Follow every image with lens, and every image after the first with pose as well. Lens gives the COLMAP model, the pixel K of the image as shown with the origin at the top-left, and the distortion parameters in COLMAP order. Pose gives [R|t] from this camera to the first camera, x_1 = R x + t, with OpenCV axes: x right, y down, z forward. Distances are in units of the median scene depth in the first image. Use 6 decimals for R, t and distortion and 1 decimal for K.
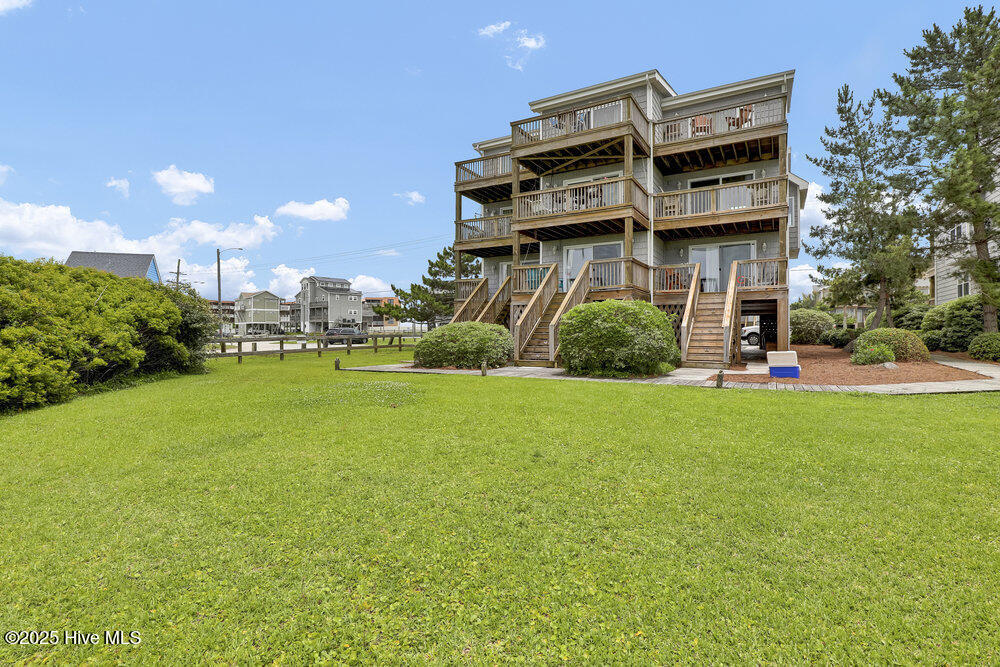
lens RADIAL K [[468.8, 0, 494.0], [0, 468.8, 340.8], [0, 0, 1]] dist [-0.003673, 0.000622]
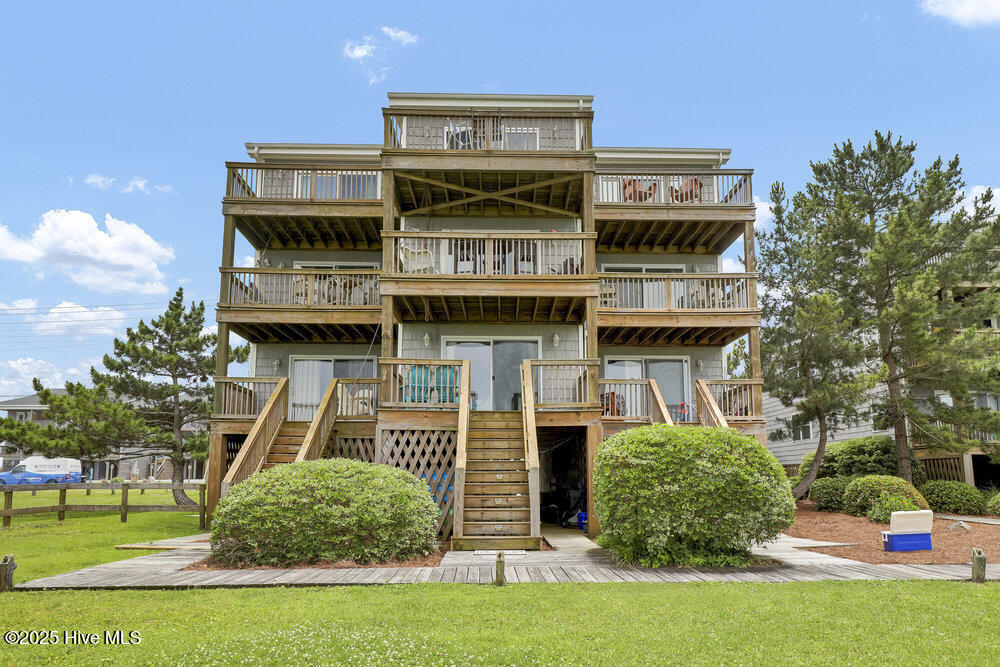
lens RADIAL K [[640.5, 0, 500.1], [0, 640.5, 409.3], [0, 0, 1]] dist [-0.004514, -0.002050]
pose [[0.853636, 0.055657, 0.517887, -0.223661], [0.008996, 0.992551, -0.121497, -0.009682], [-0.520792, 0.108374, 0.846777, 0.310517]]
